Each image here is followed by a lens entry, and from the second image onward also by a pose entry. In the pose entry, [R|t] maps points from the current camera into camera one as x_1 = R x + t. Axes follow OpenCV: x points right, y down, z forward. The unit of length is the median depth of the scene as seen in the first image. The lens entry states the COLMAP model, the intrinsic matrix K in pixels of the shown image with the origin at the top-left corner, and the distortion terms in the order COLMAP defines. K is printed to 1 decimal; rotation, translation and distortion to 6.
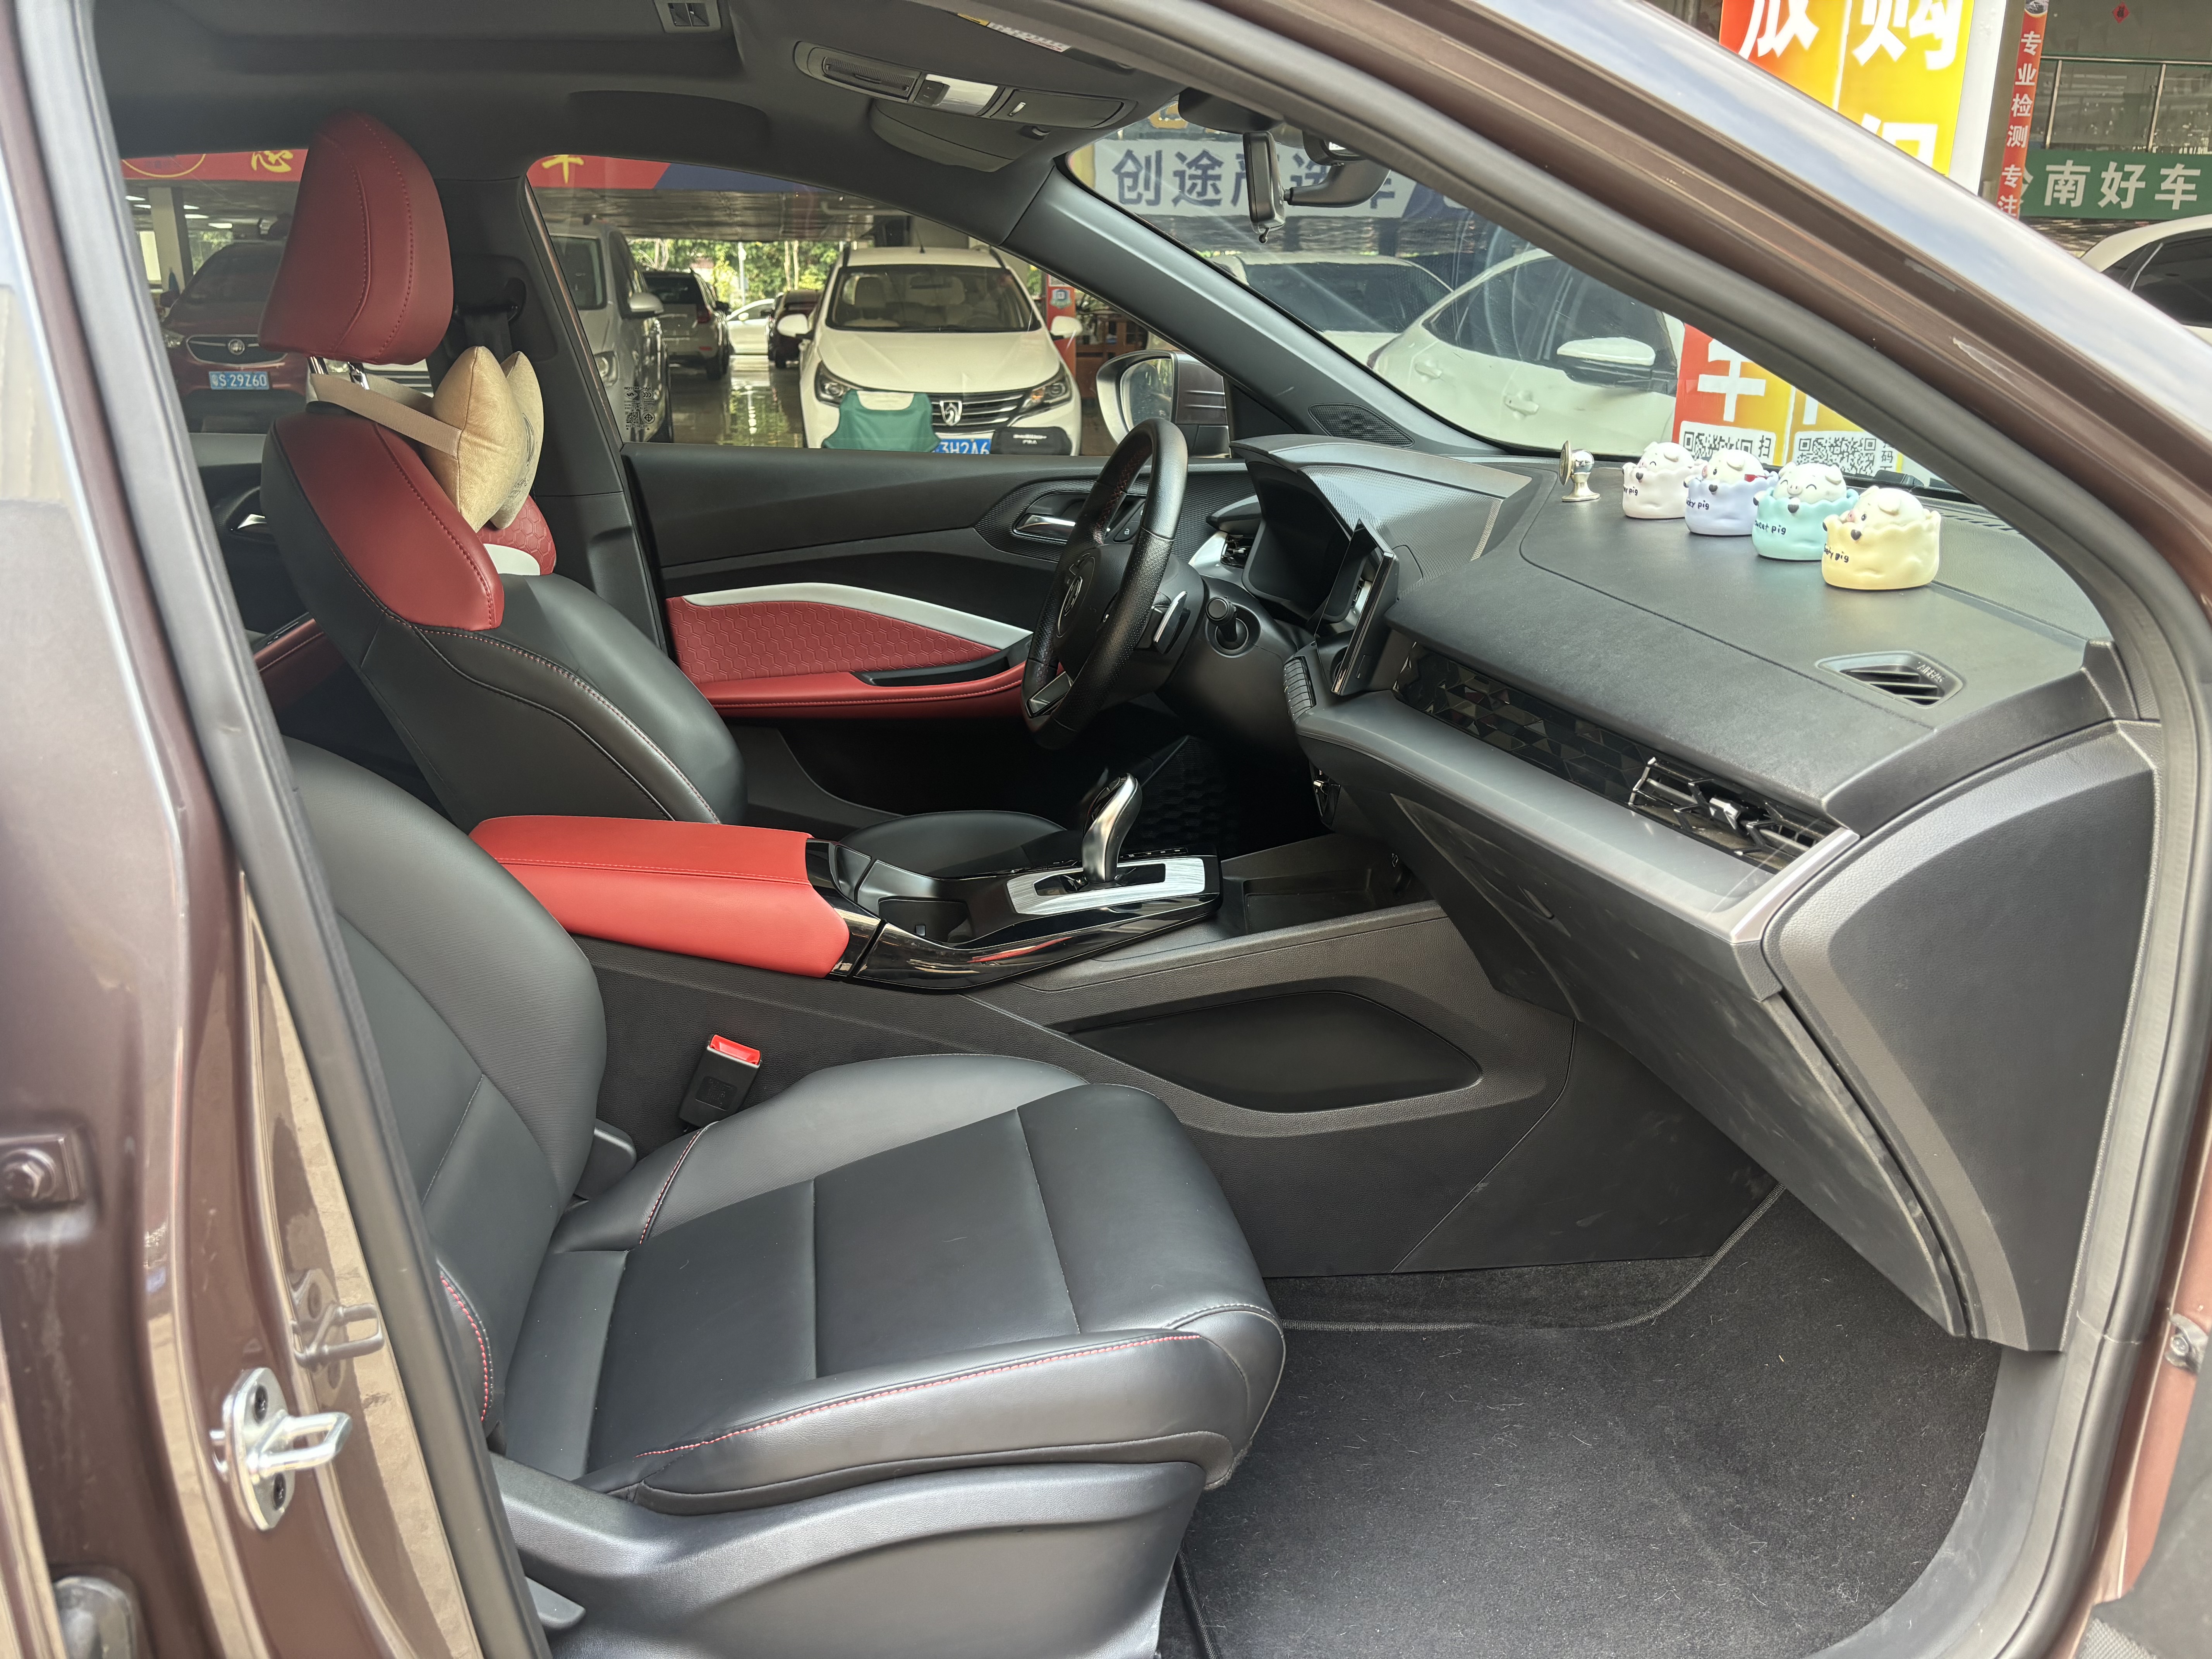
lens RADIAL K [[1685.1, 0, 1177.2], [0, 1685.1, 830.1], [0, 0, 1]] dist [0.038106, -0.036594]
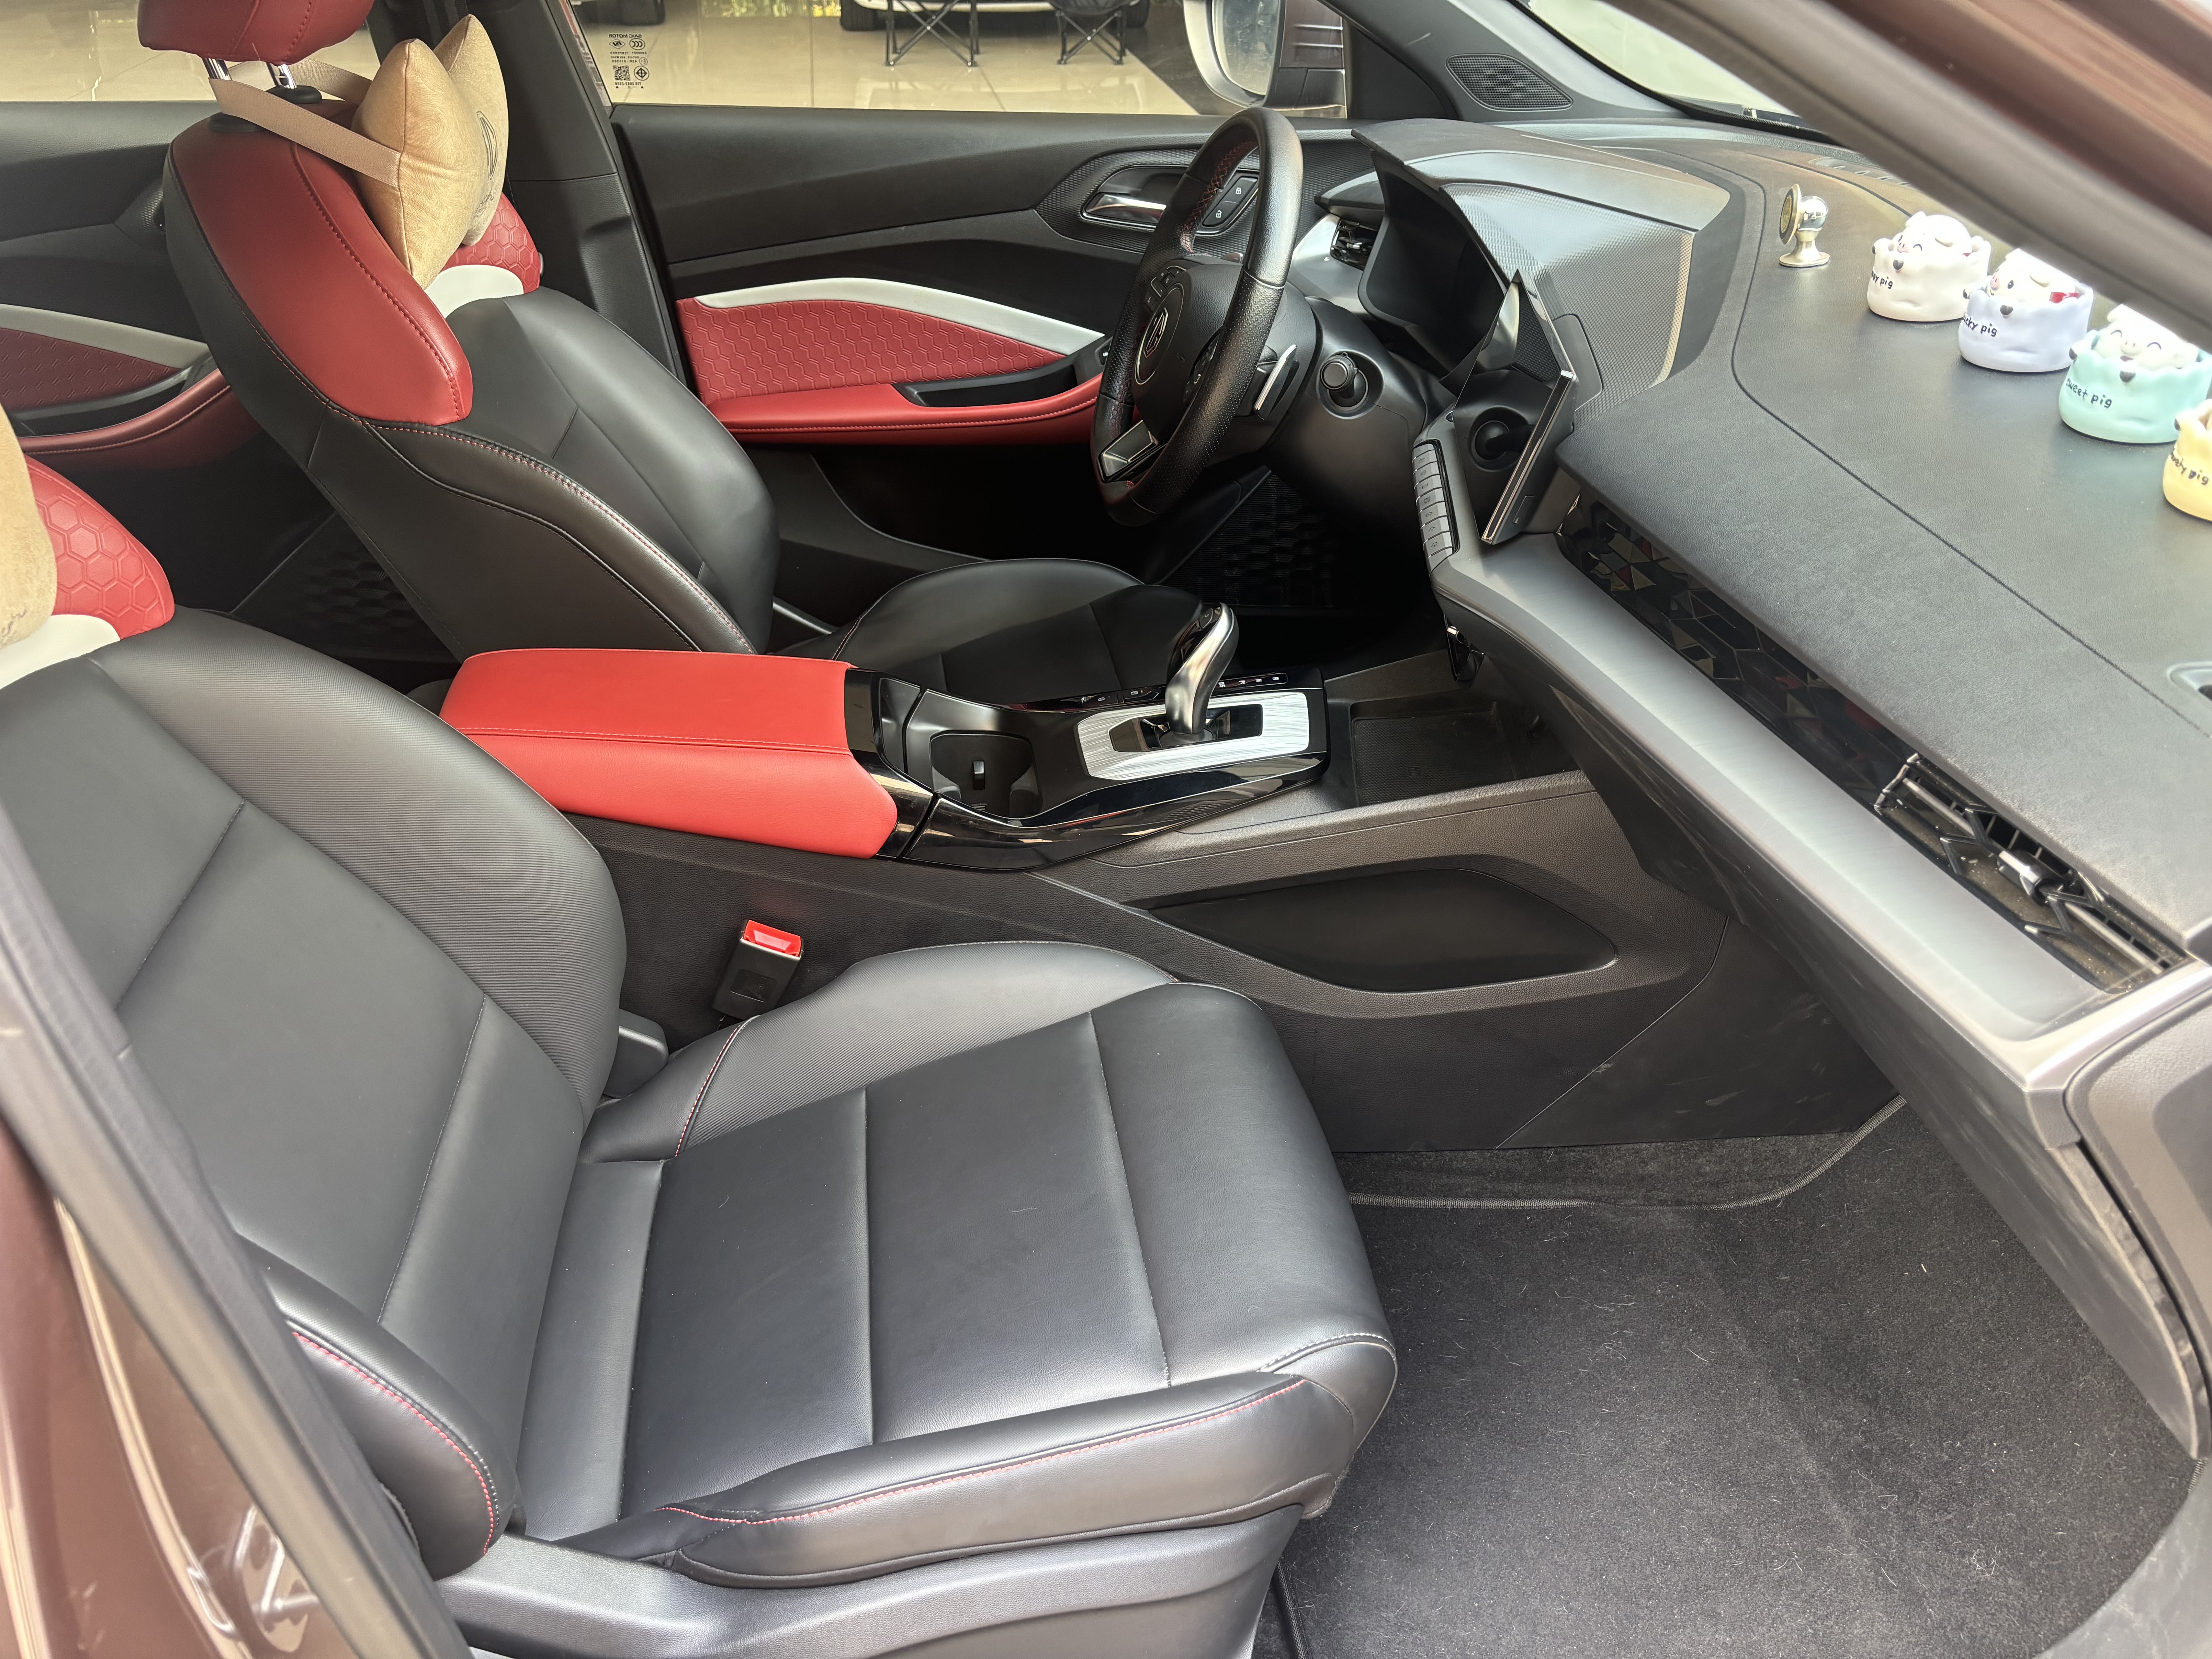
lens RADIAL K [[1685.1, 0, 1177.2], [0, 1685.1, 830.1], [0, 0, 1]] dist [0.038106, -0.036594]
pose [[0.999147, 0.025997, -0.032069, -0.022735], [-0.016742, 0.965231, 0.260862, -0.149462], [0.037736, -0.260103, 0.964843, 0.164375]]
